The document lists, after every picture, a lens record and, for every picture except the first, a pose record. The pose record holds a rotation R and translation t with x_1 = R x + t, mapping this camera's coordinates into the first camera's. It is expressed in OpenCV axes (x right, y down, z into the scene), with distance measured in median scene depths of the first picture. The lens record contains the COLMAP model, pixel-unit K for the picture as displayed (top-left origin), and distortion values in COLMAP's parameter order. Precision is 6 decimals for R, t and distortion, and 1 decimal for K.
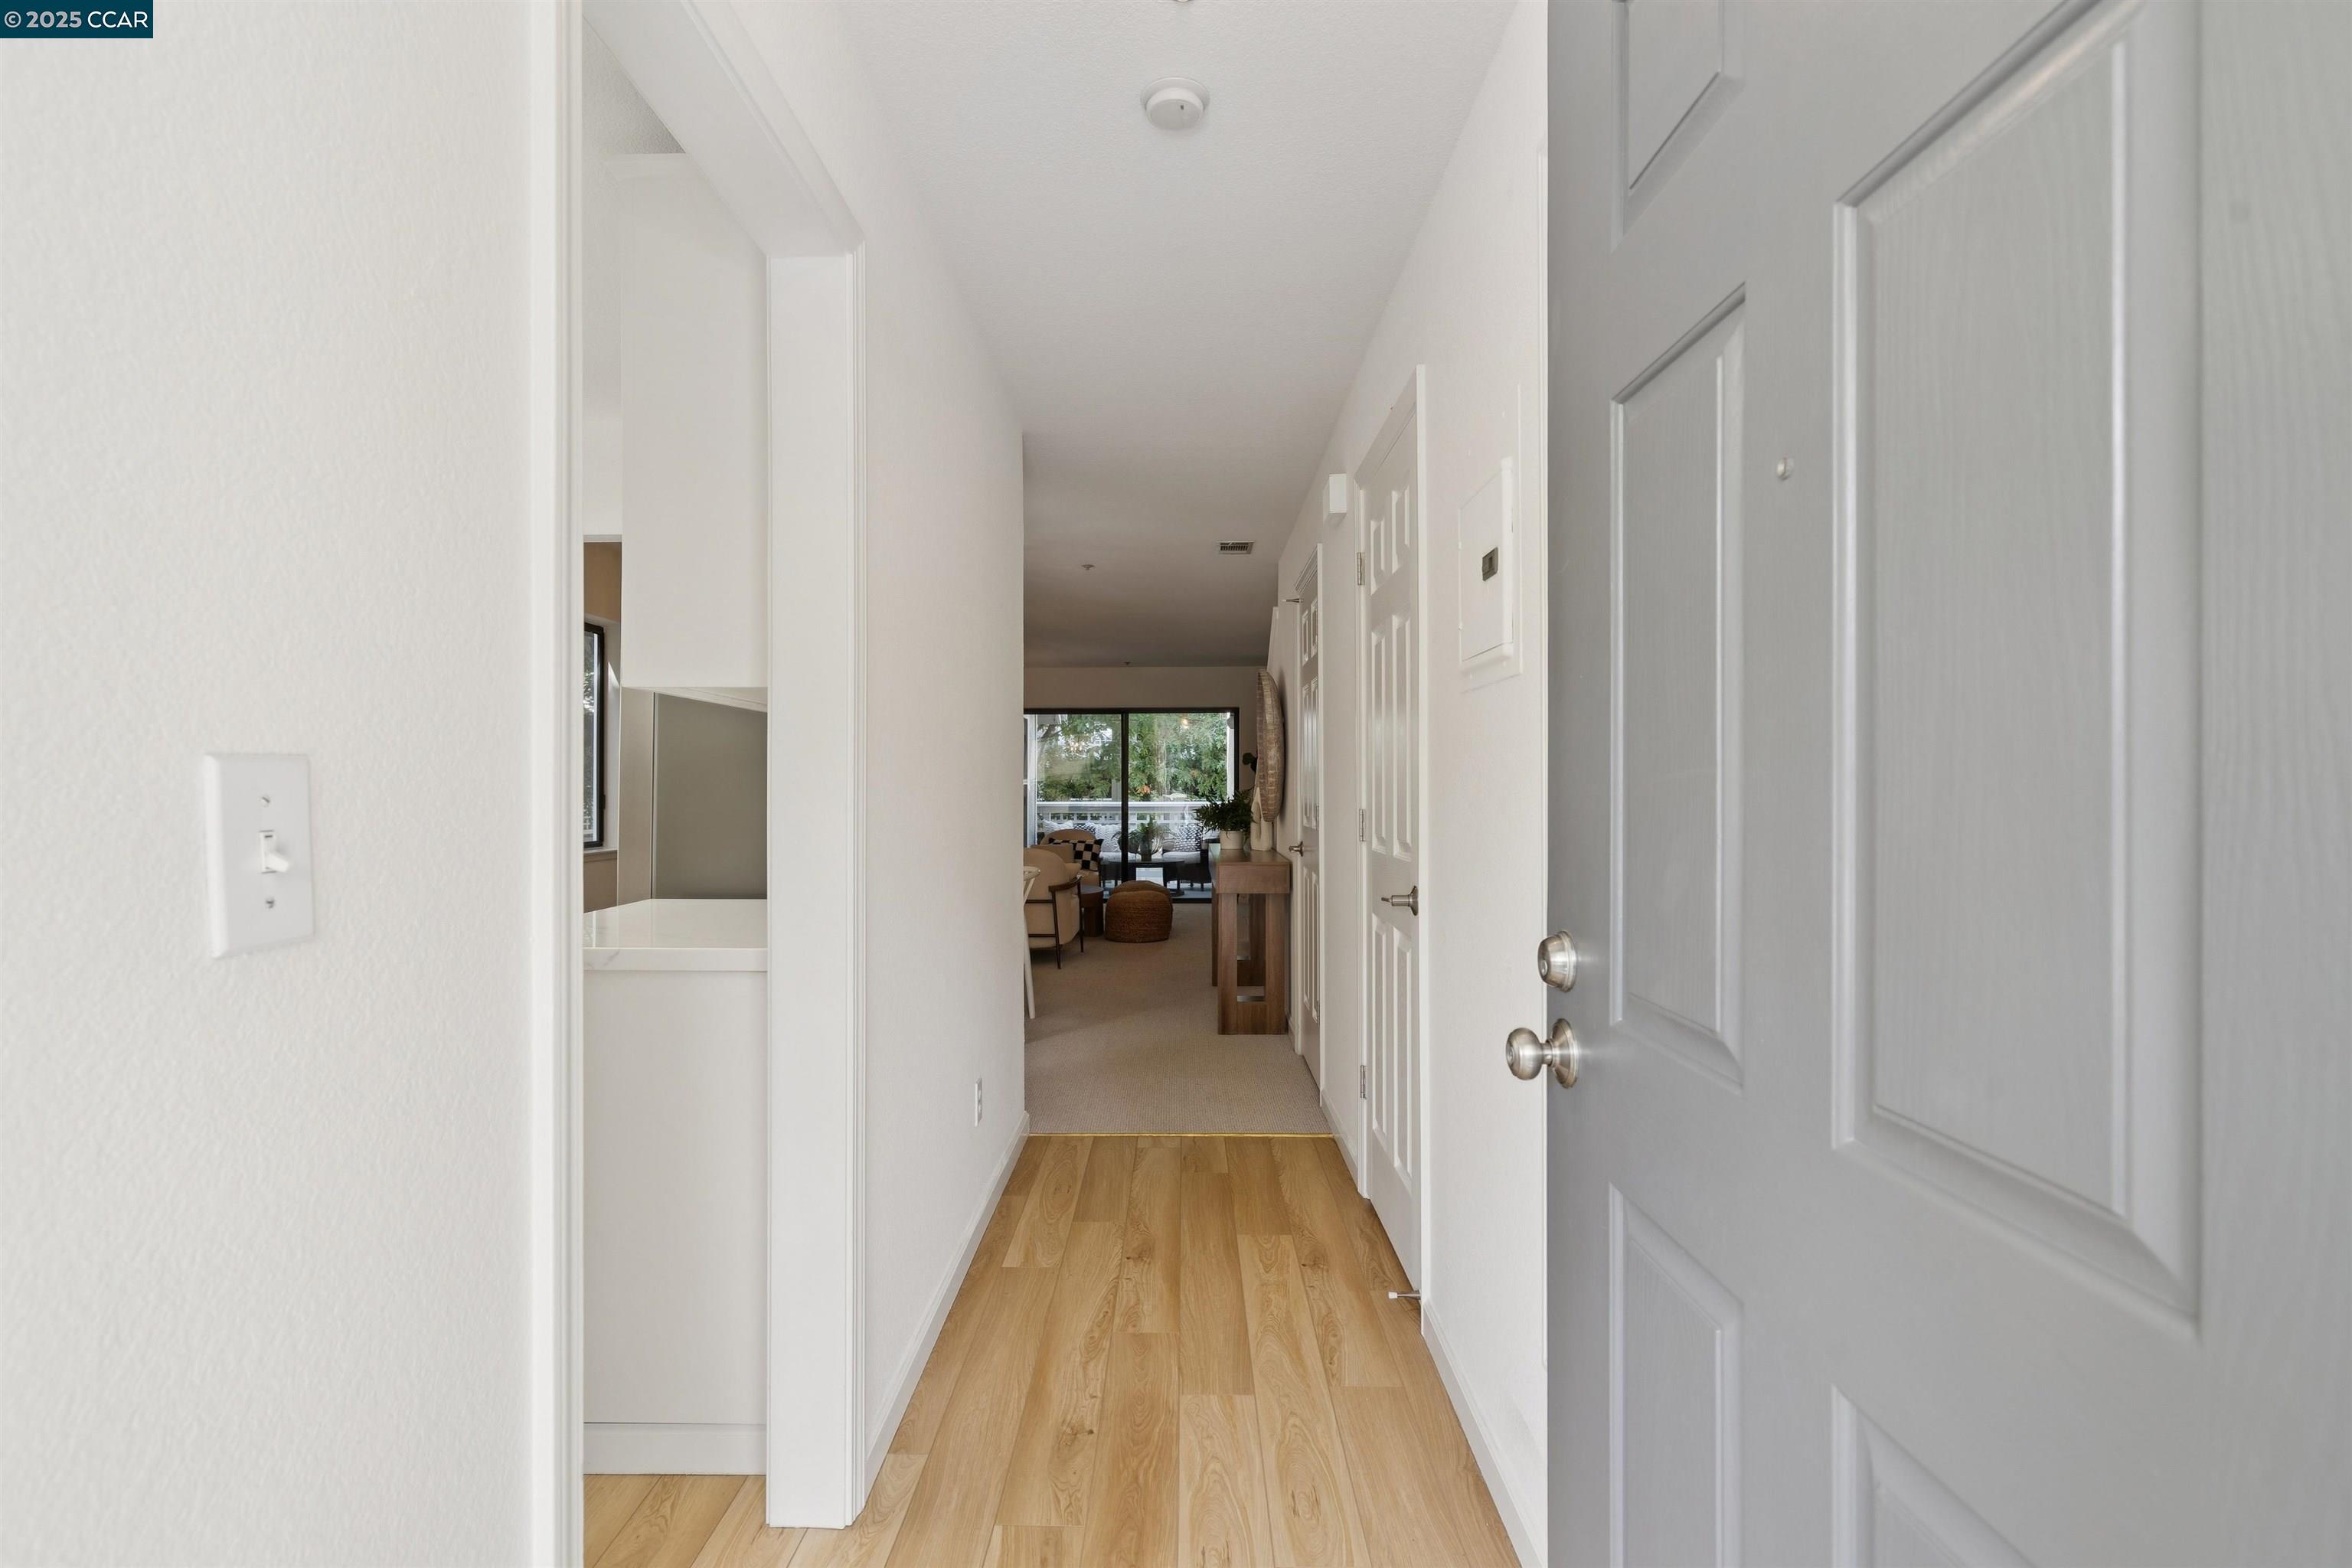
lens RADIAL K [[1023.0, 0, 1192.3], [0, 1023.0, 776.9], [0, 0, 1]] dist [0.001297, 0.000255]
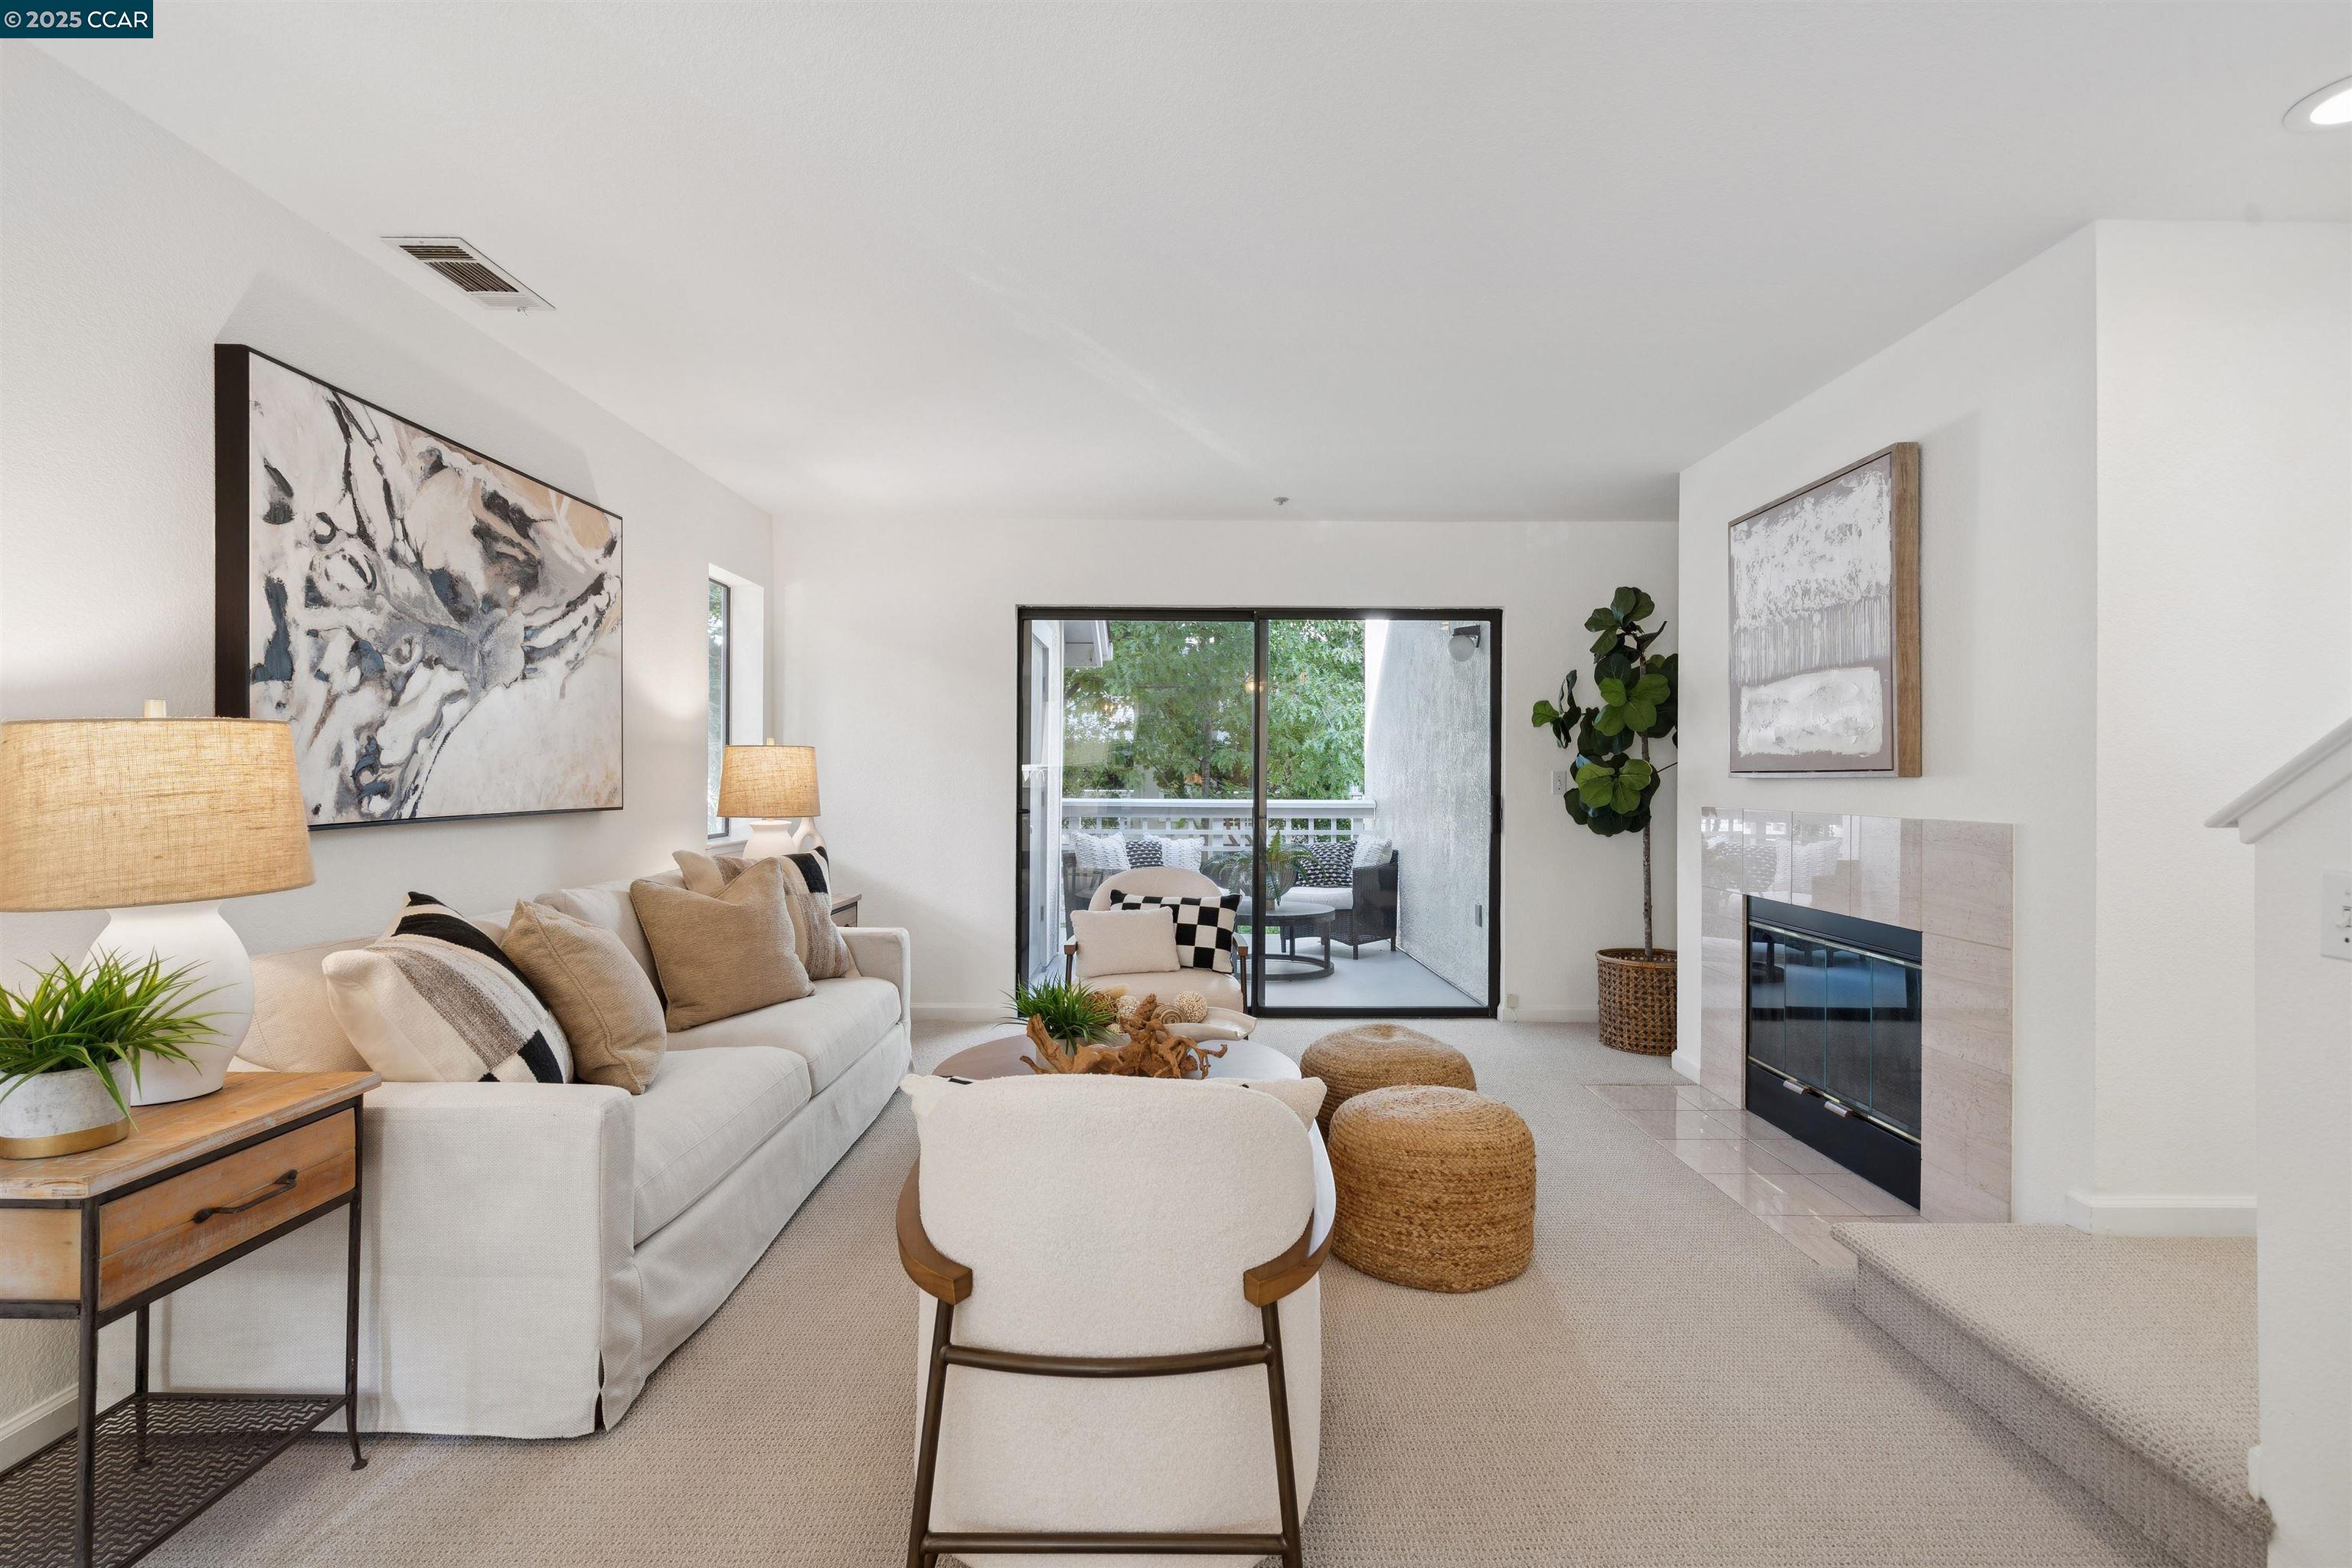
lens RADIAL K [[1037.3, 0, 1163.2], [0, 1037.3, 775.8], [0, 0, 1]] dist [-0.008106, 0.000300]
pose [[0.999521, 0.001245, -0.030928, -0.094324], [-0.000988, 0.999965, 0.008336, 0.006695], [0.030937, -0.008301, 0.999487, 0.504108]]
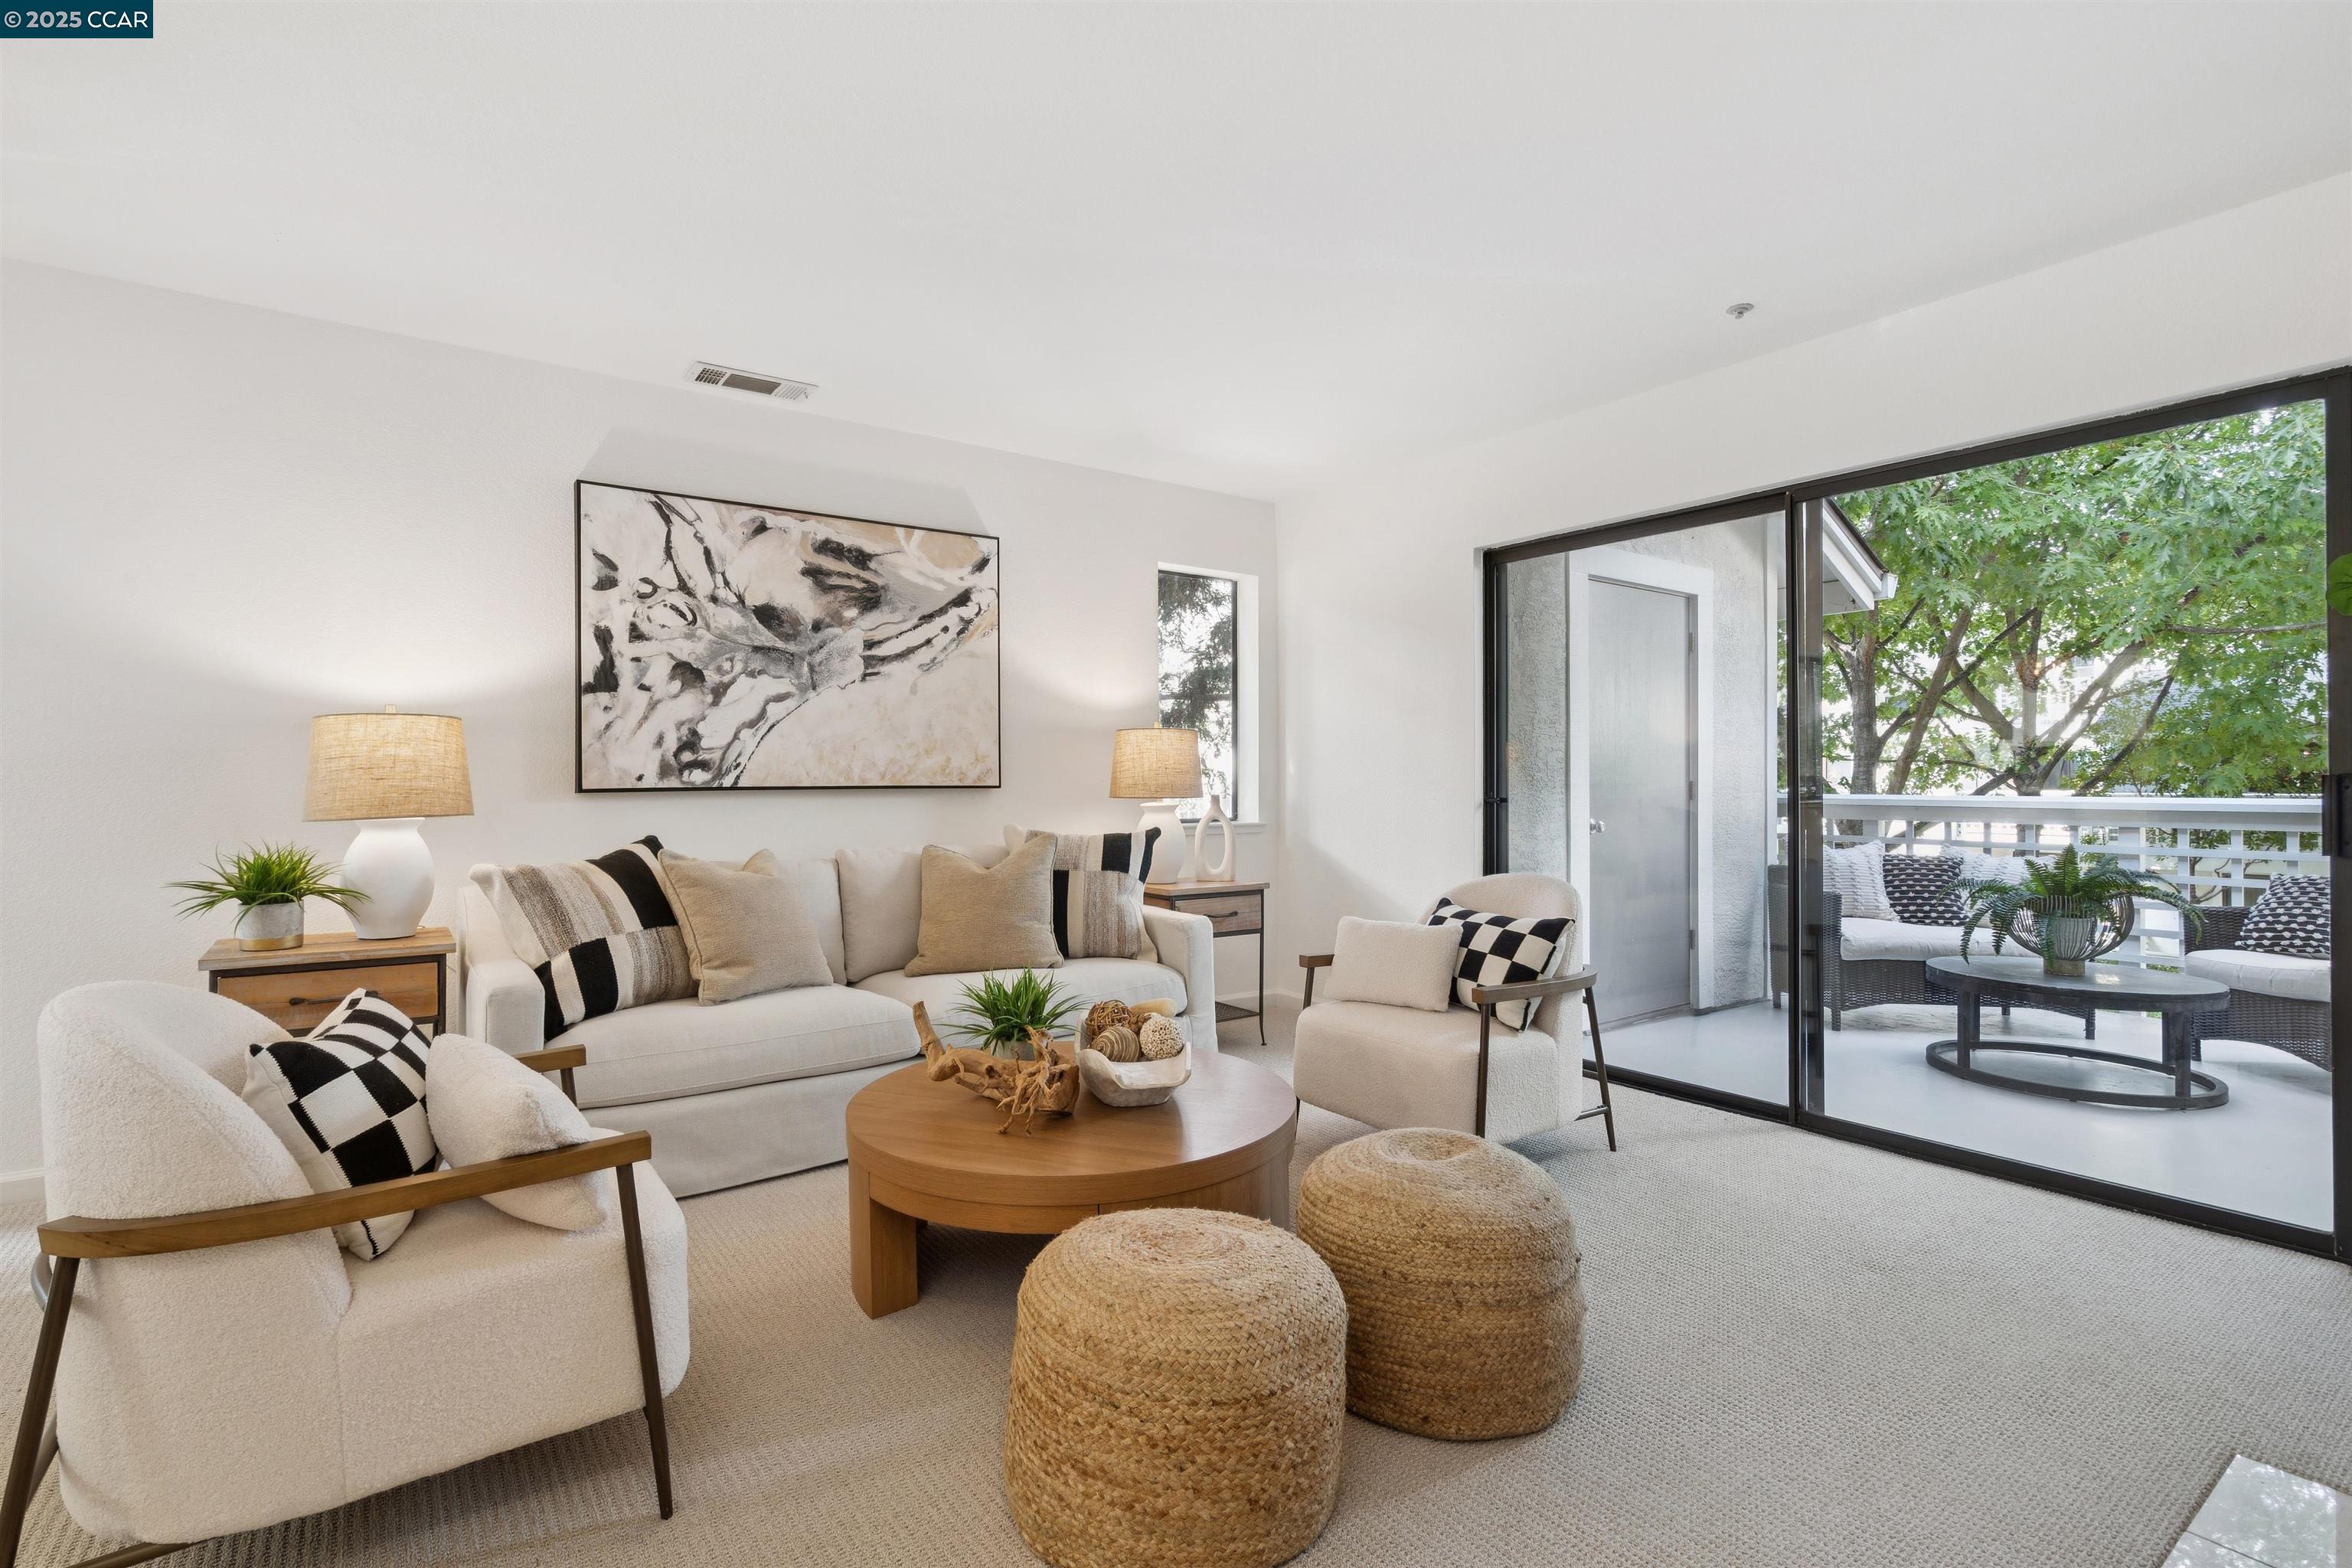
lens RADIAL K [[1070.4, 0, 1212.1], [0, 1070.4, 766.3], [0, 0, 1]] dist [-0.001997, 0.000039]
pose [[0.579838, -0.016605, -0.814563, 0.090210], [0.011741, 0.999859, -0.012024, 0.017936], [0.814647, -0.002592, 0.579951, 0.661653]]
